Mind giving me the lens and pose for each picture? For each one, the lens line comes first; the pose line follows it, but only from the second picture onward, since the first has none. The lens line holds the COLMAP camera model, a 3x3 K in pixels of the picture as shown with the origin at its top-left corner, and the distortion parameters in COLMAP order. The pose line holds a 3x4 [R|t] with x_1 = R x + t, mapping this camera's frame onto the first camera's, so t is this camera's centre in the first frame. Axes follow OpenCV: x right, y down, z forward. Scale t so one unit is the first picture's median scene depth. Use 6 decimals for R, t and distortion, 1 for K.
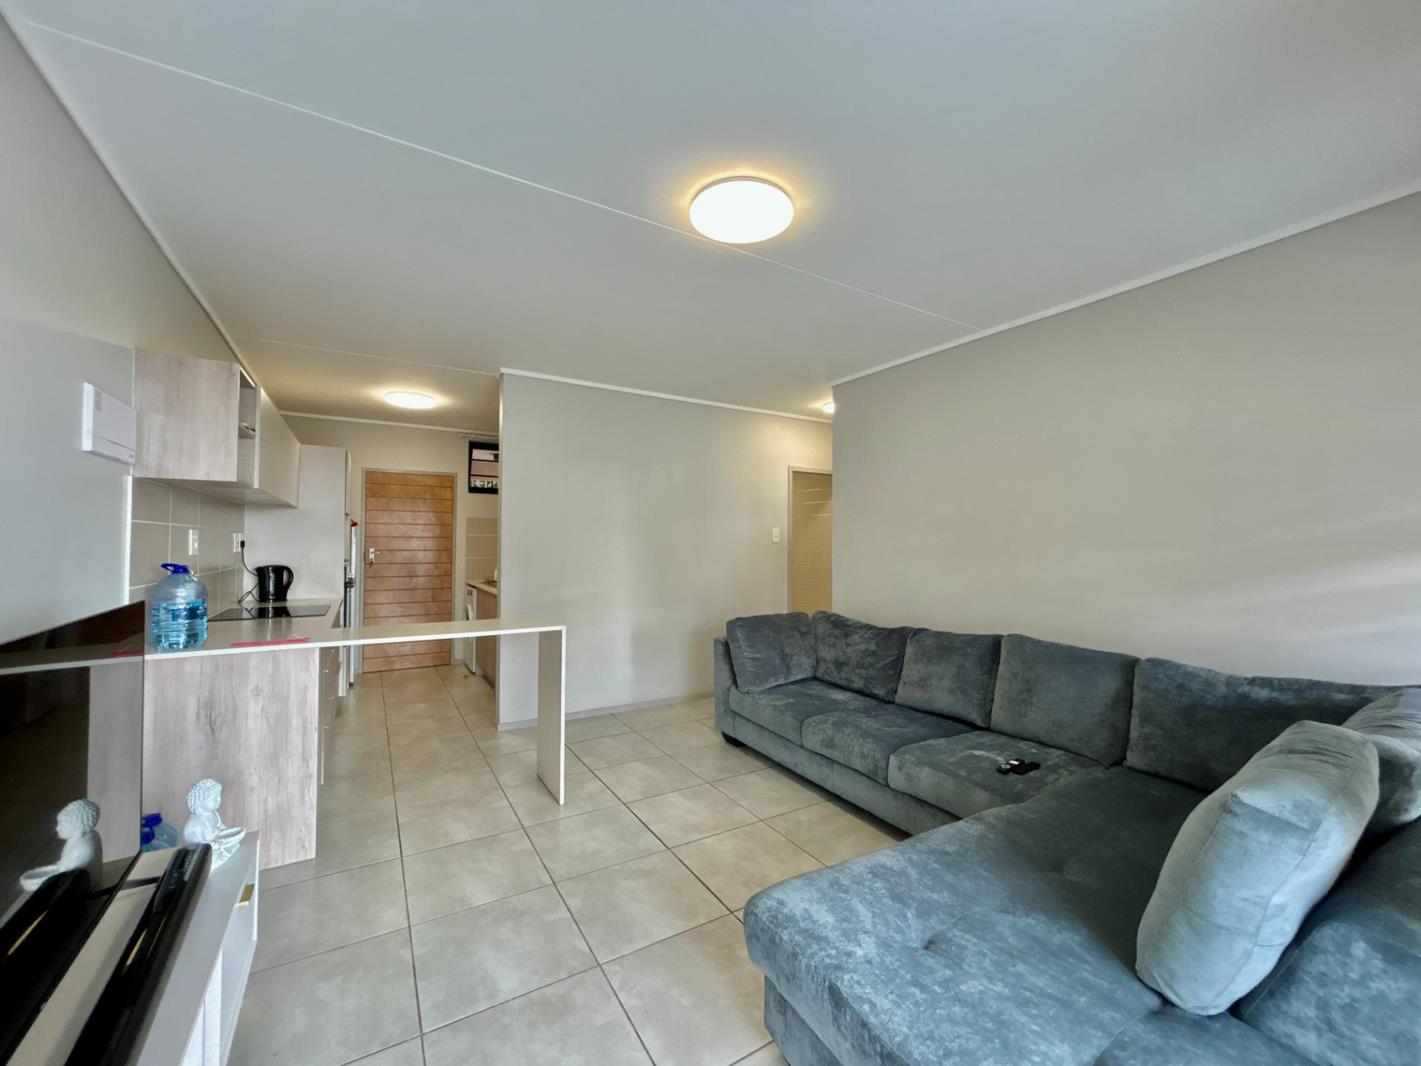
lens RADIAL K [[568.6, 0, 705.9], [0, 568.6, 532.0], [0, 0, 1]] dist [-0.004408, -0.000290]
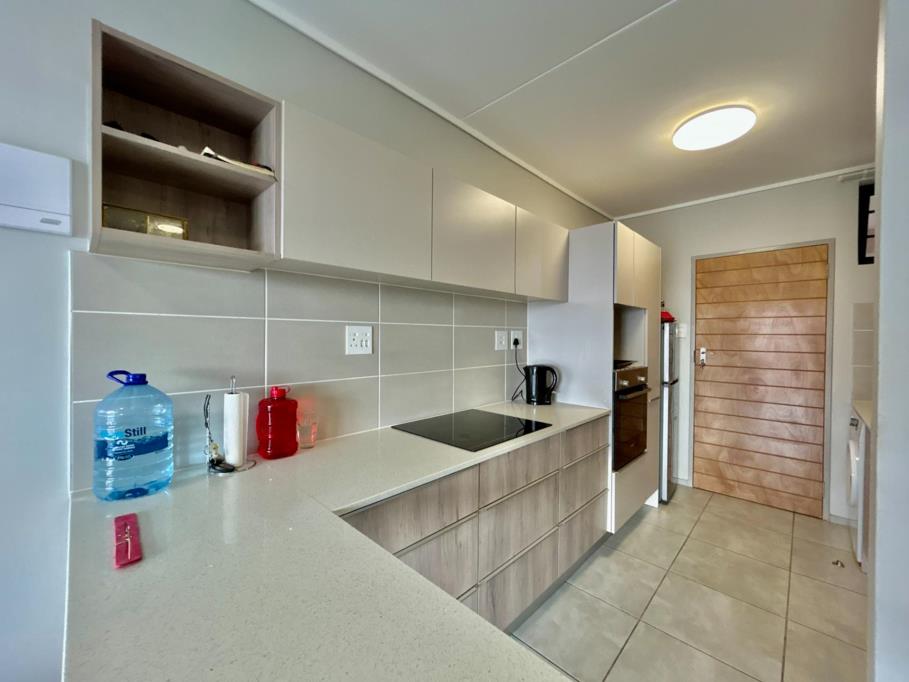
lens RADIAL K [[363.7, 0, 451.6], [0, 363.7, 340.3], [0, 0, 1]] dist [-0.004408, -0.000290]
pose [[0.257972, 0.006633, -0.966130, -0.153341], [0.013096, 0.999861, 0.010361, 0.007053], [0.966064, -0.015325, 0.257849, 0.488063]]
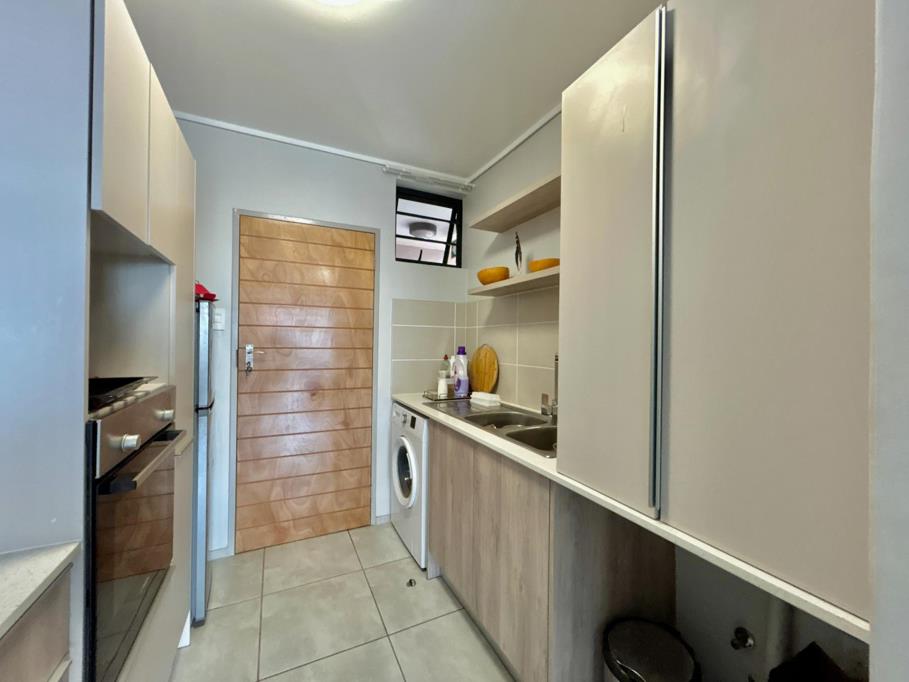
lens RADIAL K [[363.7, 0, 451.6], [0, 363.7, 340.3], [0, 0, 1]] dist [-0.004408, -0.000290]
pose [[0.996700, 0.008548, -0.080719, -0.348141], [-0.007091, 0.999807, 0.018323, 0.015724], [0.080860, -0.017690, 0.996568, 0.639775]]
